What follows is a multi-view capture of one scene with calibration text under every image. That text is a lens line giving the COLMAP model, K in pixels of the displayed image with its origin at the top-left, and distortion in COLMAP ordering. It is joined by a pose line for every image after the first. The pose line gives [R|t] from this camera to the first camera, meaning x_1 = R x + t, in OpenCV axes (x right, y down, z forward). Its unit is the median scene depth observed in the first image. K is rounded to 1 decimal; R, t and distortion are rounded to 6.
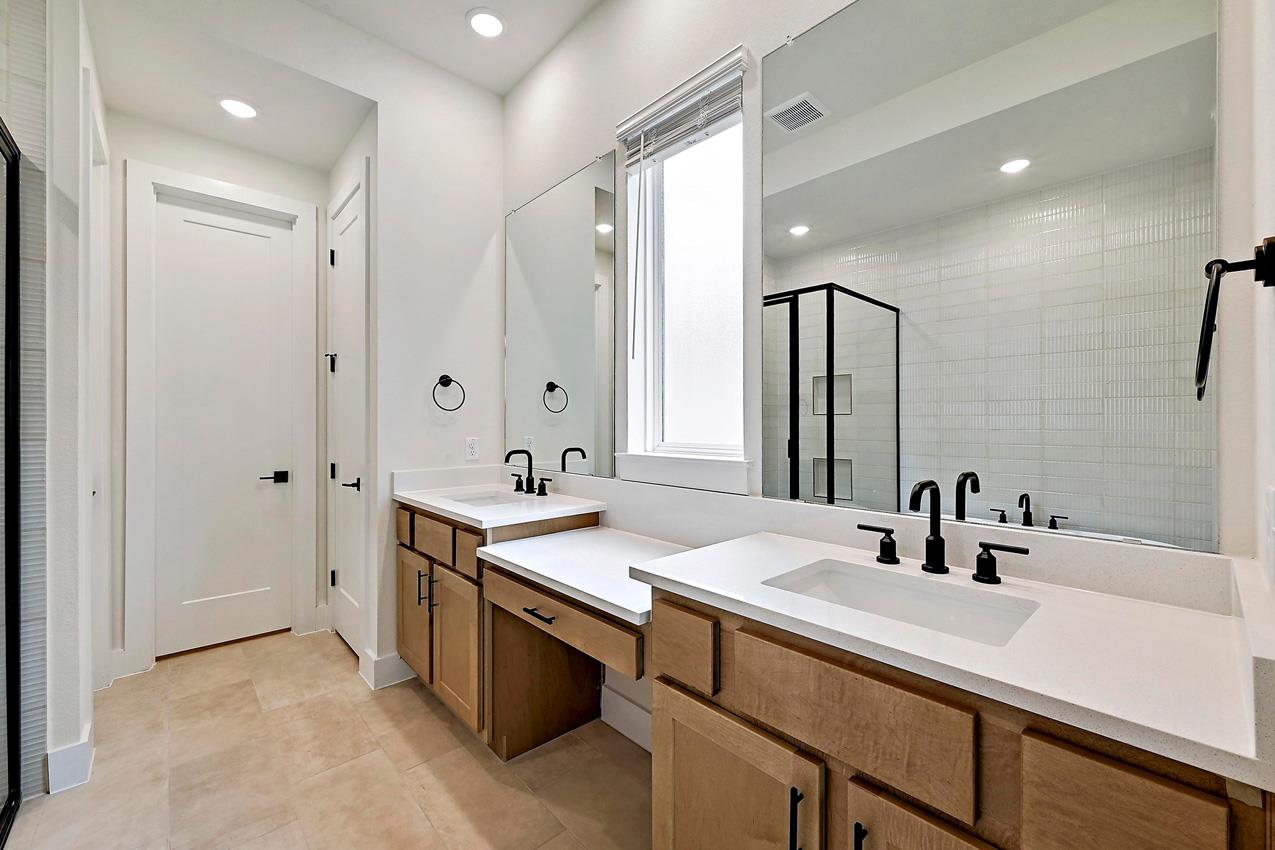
lens RADIAL K [[515.0, 0, 638.9], [0, 515.0, 422.3], [0, 0, 1]] dist [0.000605, -0.000099]
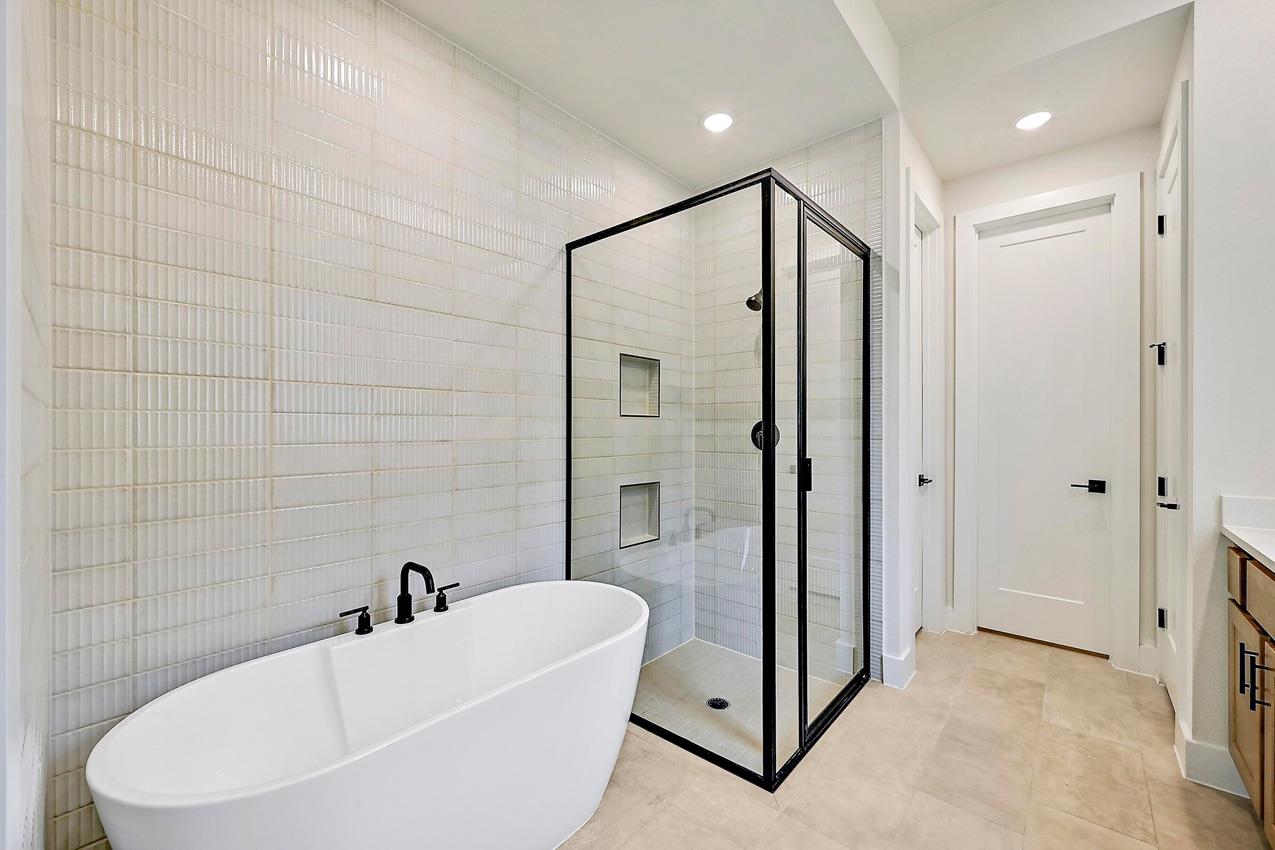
lens RADIAL K [[504.7, 0, 640.2], [0, 504.7, 427.0], [0, 0, 1]] dist [-0.000218, -0.000086]
pose [[0.109426, -0.001786, -0.993993, 0.140843], [0.002069, 0.999997, -0.001569, -0.000158], [0.993993, -0.001885, 0.109430, 0.120196]]
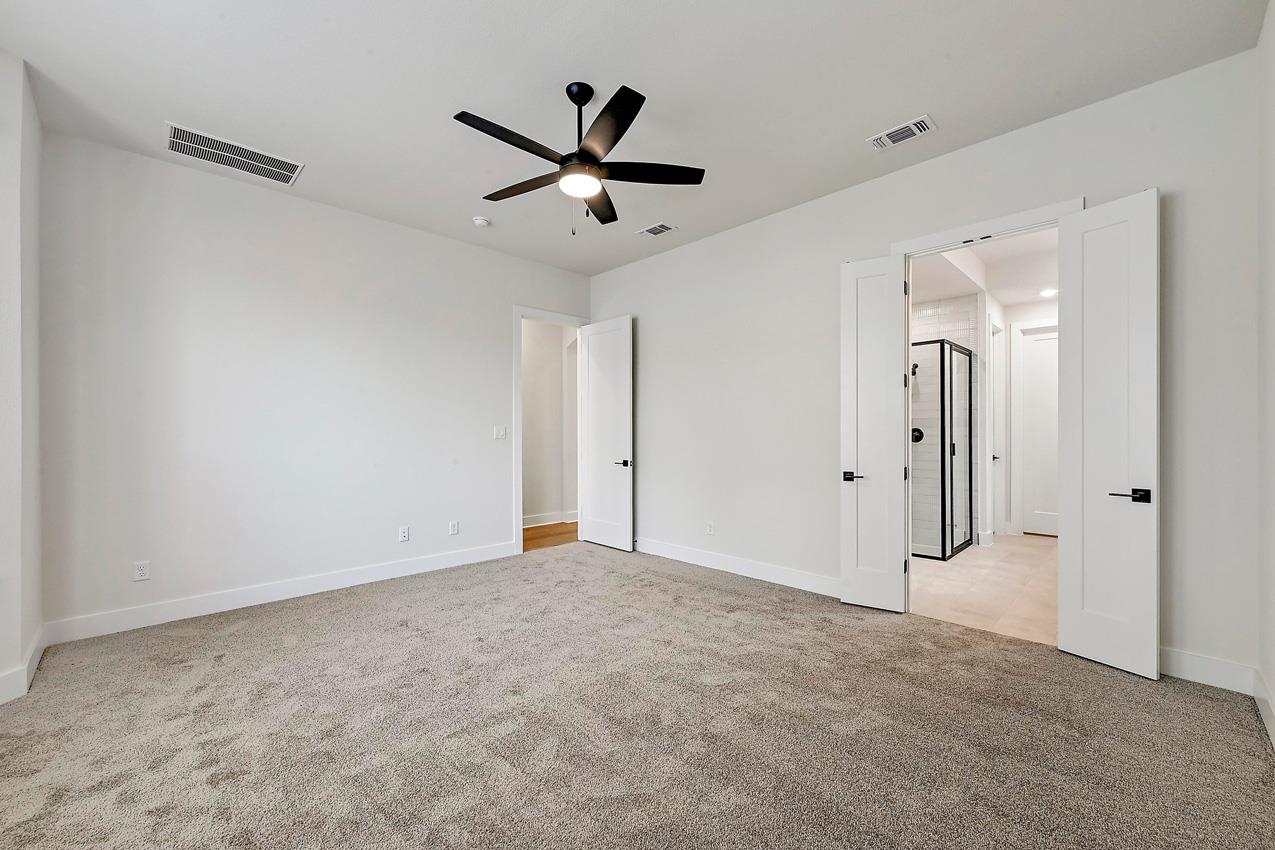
lens RADIAL K [[515.0, 0, 638.9], [0, 515.0, 422.3], [0, 0, 1]] dist [0.000605, -0.000099]
pose [[0.052595, -0.015548, -0.998495, 1.455554], [-0.003833, 0.999868, -0.015772, 0.002008], [0.998609, 0.004657, 0.052529, -0.959551]]
